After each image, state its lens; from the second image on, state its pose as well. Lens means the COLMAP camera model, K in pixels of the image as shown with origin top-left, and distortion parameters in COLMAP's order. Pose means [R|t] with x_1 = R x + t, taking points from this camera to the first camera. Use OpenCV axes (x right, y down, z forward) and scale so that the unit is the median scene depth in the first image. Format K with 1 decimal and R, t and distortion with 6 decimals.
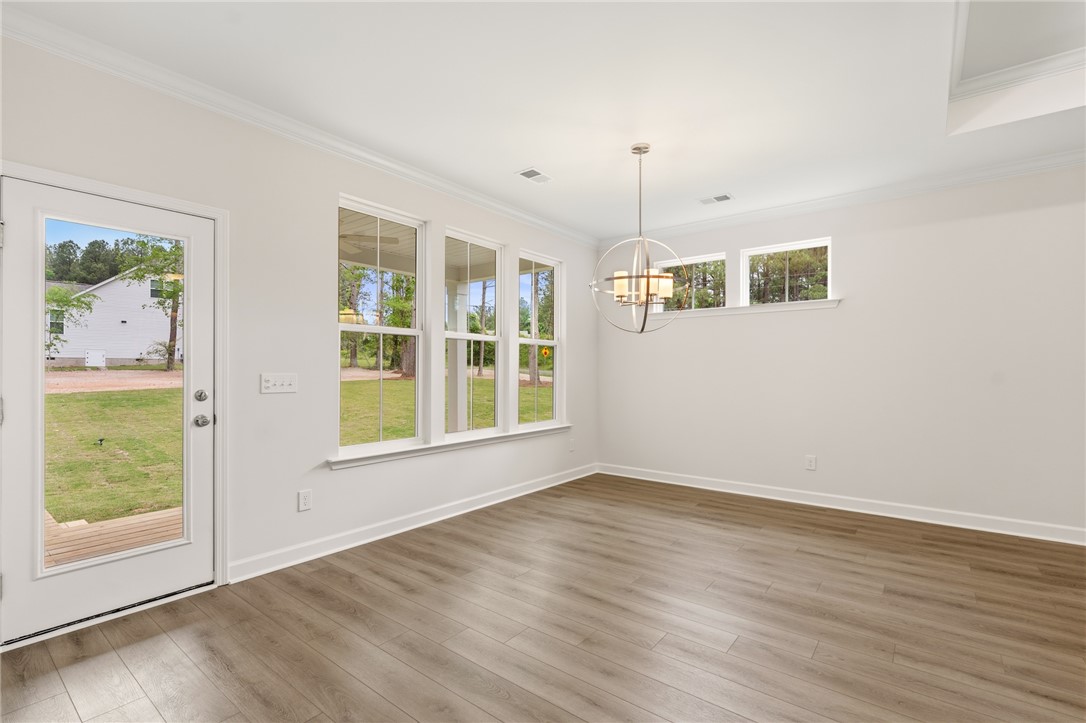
lens RADIAL K [[491.1, 0, 548.9], [0, 491.1, 371.6], [0, 0, 1]] dist [0.001170, 0.000200]
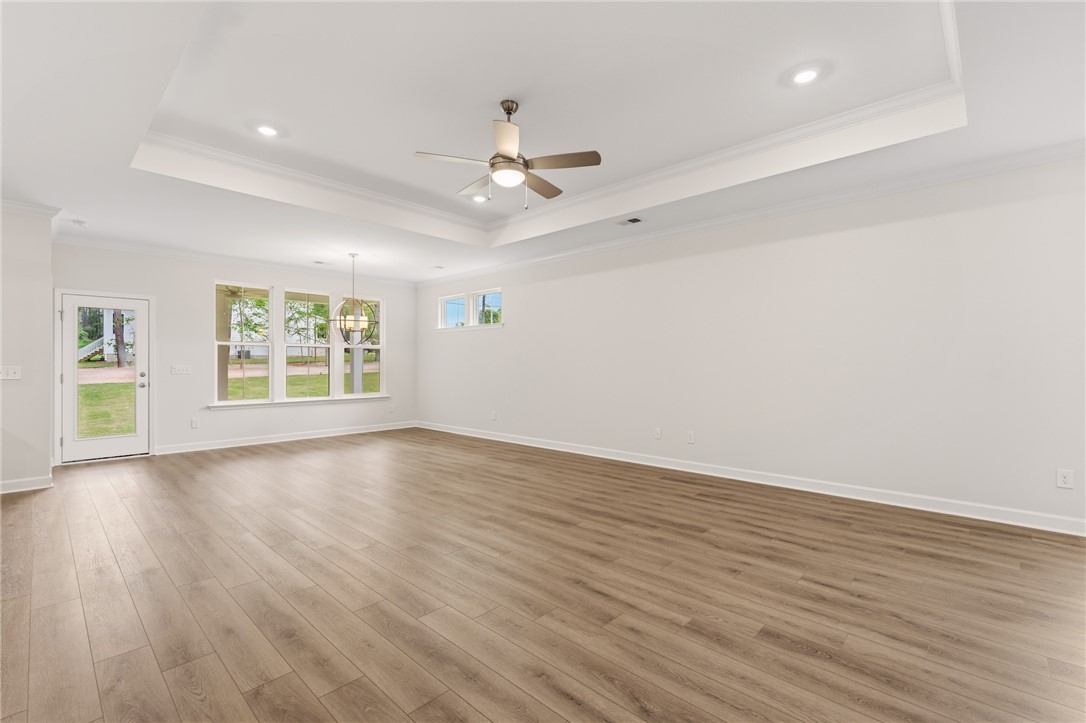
lens RADIAL K [[491.1, 0, 562.6], [0, 491.1, 361.0], [0, 0, 1]] dist [0.001170, 0.000200]
pose [[0.995823, -0.003591, -0.091237, 0.365250], [0.002958, 0.999971, -0.007074, 0.001342], [0.091260, 0.006775, 0.995804, -0.283060]]
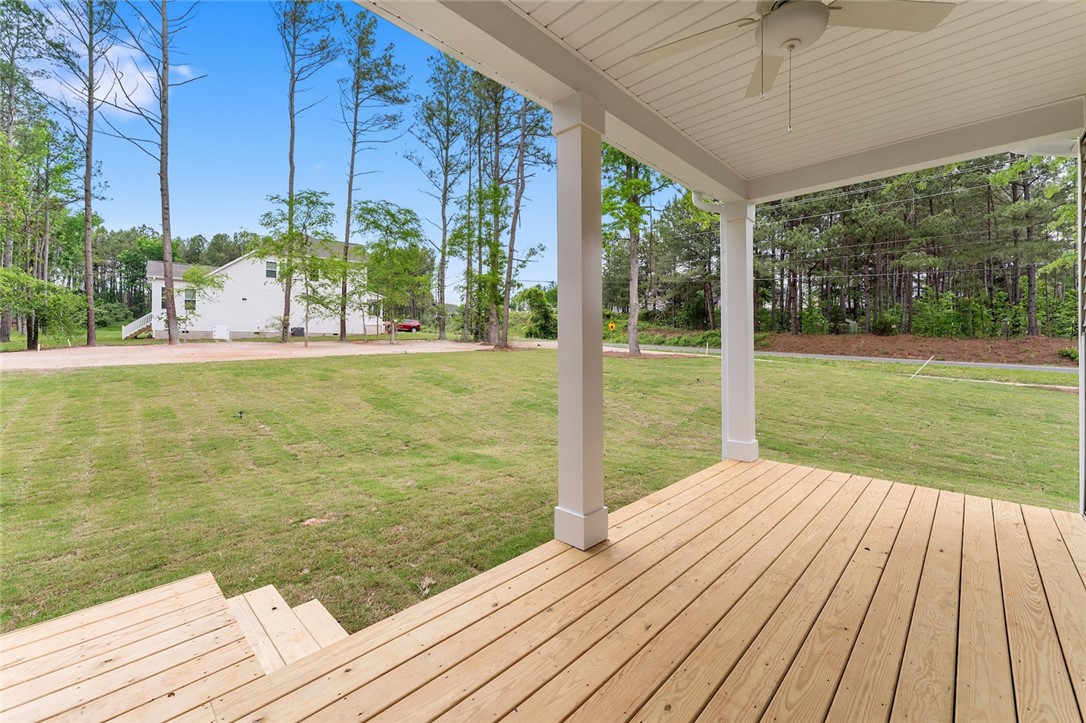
lens RADIAL K [[443.7, 0, 536.2], [0, 443.7, 339.1], [0, 0, 1]] dist [0.002851, 0.000086]
pose [[0.992895, -0.000752, -0.118988, -0.233460], [-0.001124, 0.999876, -0.015700, 0.012499], [0.118985, 0.015723, 0.992772, 0.210046]]
